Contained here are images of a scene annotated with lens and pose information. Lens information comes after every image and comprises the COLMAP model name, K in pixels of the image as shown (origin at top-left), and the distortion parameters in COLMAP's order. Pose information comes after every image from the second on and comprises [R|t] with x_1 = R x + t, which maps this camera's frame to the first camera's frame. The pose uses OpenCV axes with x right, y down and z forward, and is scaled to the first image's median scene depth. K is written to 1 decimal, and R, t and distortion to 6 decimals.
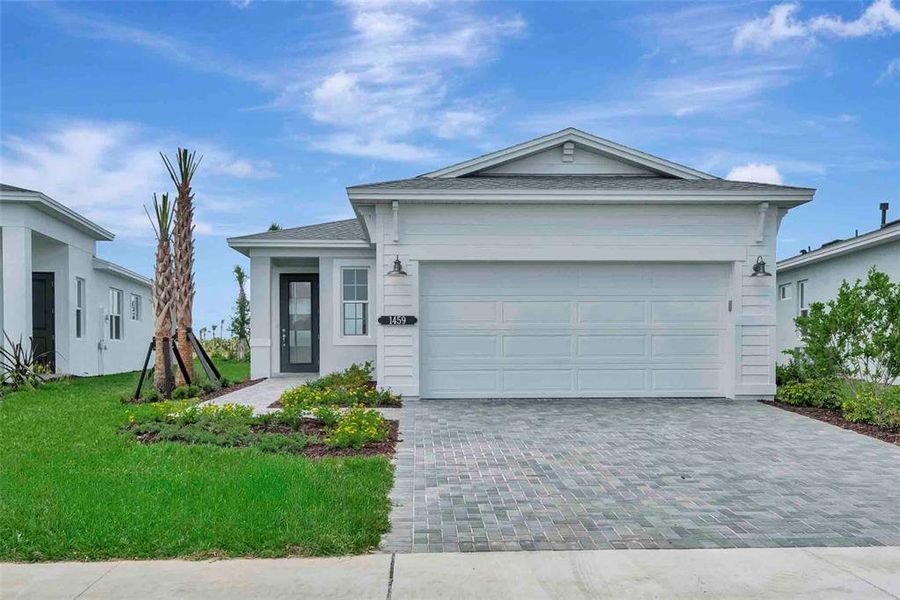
lens RADIAL K [[836.5, 0, 451.4], [0, 836.5, 335.6], [0, 0, 1]] dist [0.005617, 0.005798]
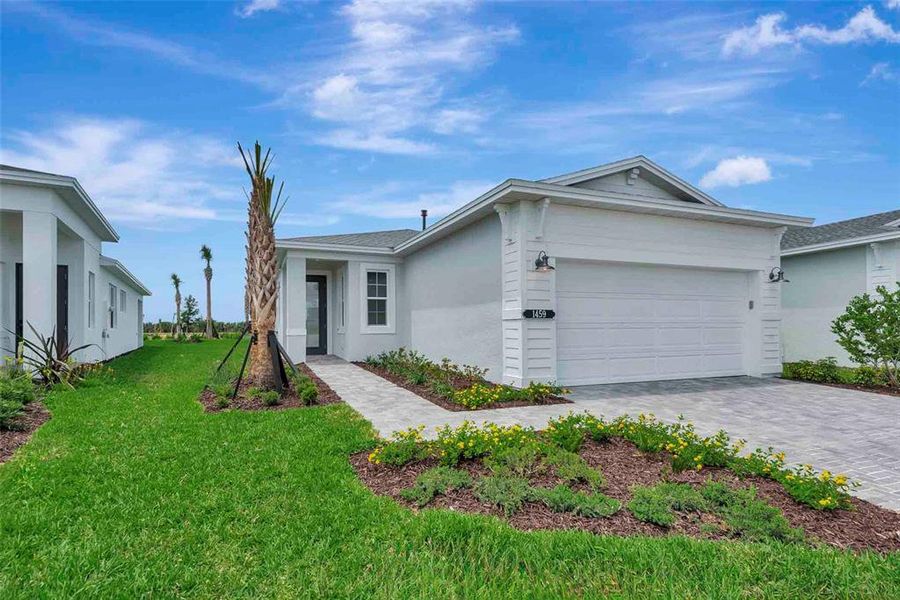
lens RADIAL K [[453.6, 0, 450.1], [0, 453.6, 316.0], [0, 0, 1]] dist [0.001966, -0.000261]
pose [[0.941582, 0.004848, 0.336749, -0.324414], [-0.000572, 0.999918, -0.012794, -0.007811], [-0.336783, 0.011854, 0.941508, 0.459653]]
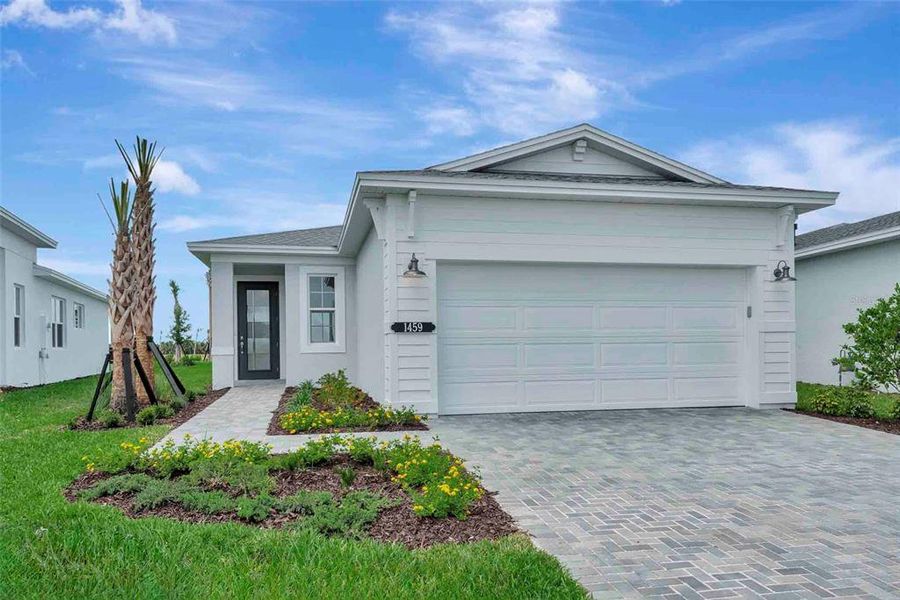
lens RADIAL K [[644.4, 0, 454.4], [0, 644.4, 334.7], [0, 0, 1]] dist [0.007382, -0.003049]
pose [[0.985207, -0.004535, 0.171308, -0.124639], [0.005776, 0.999961, -0.006742, -0.005234], [-0.171271, 0.007632, 0.985194, 0.295794]]
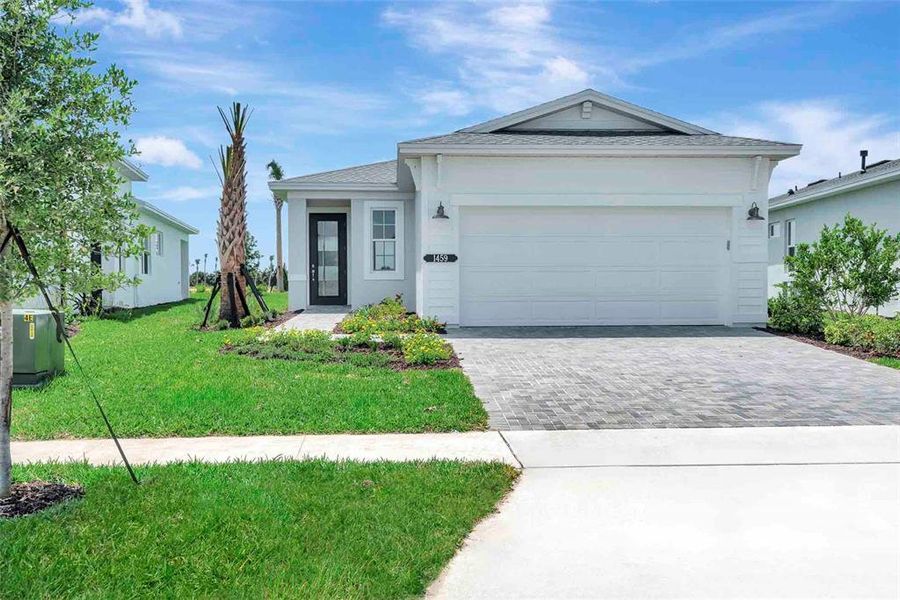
lens RADIAL K [[847.2, 0, 449.6], [0, 847.2, 268.0], [0, 0, 1]] dist [-0.000721, -0.001287]
pose [[0.999871, -0.000093, 0.016068, -0.063963], [0.000126, 0.999998, -0.002057, -0.002025], [-0.016068, 0.002059, 0.999869, -0.147147]]
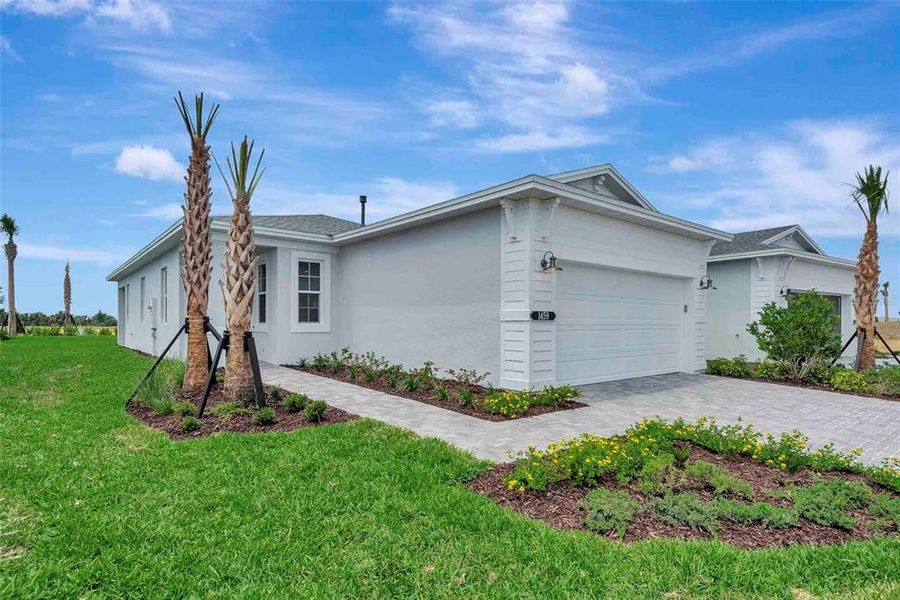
lens RADIAL K [[467.4, 0, 450.1], [0, 467.4, 315.0], [0, 0, 1]] dist [0.004214, 0.000535]
pose [[0.802975, 0.014132, 0.595845, -0.447244], [-0.013300, 0.999895, -0.005791, -0.013088], [-0.595865, -0.003274, 0.803078, 0.554375]]
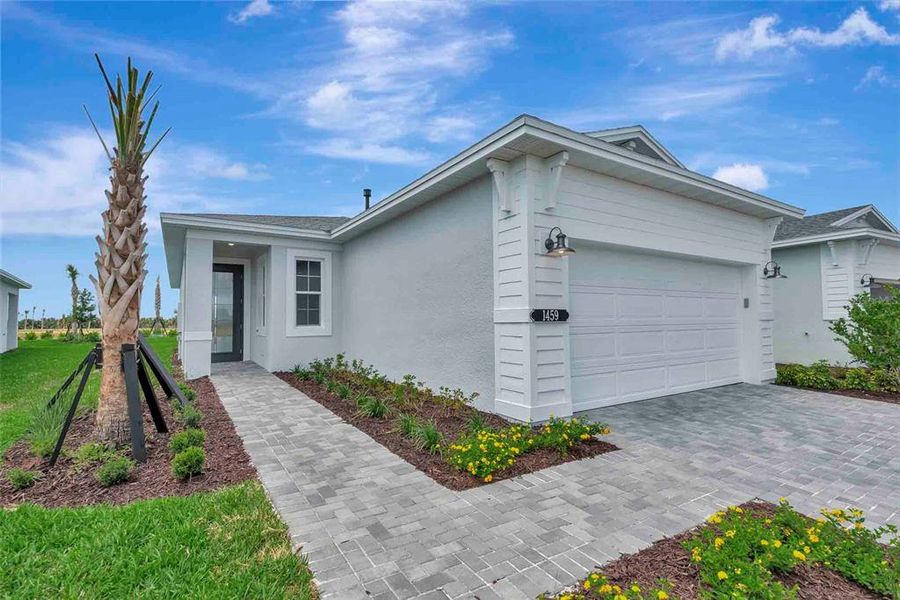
lens RADIAL K [[415.9, 0, 448.0], [0, 415.9, 298.3], [0, 0, 1]] dist [0.002114, -0.000051]
pose [[0.868874, 0.020333, 0.494616, -0.294913], [0.001135, 0.999072, -0.043066, -0.016008], [-0.495032, 0.037980, 0.868044, 0.656879]]
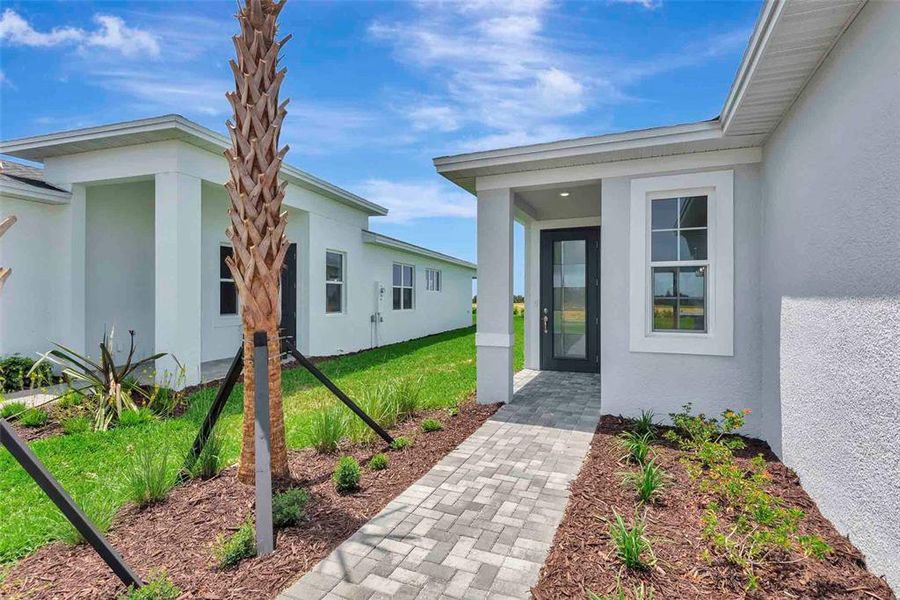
lens RADIAL K [[437.9, 0, 453.9], [0, 437.9, 301.7], [0, 0, 1]] dist [-0.000248, -0.000328]
pose [[0.895879, 0.009361, -0.444200, -0.161751], [-0.000782, 0.999810, 0.019492, -0.031865], [0.444298, -0.017115, 0.895716, 0.973292]]
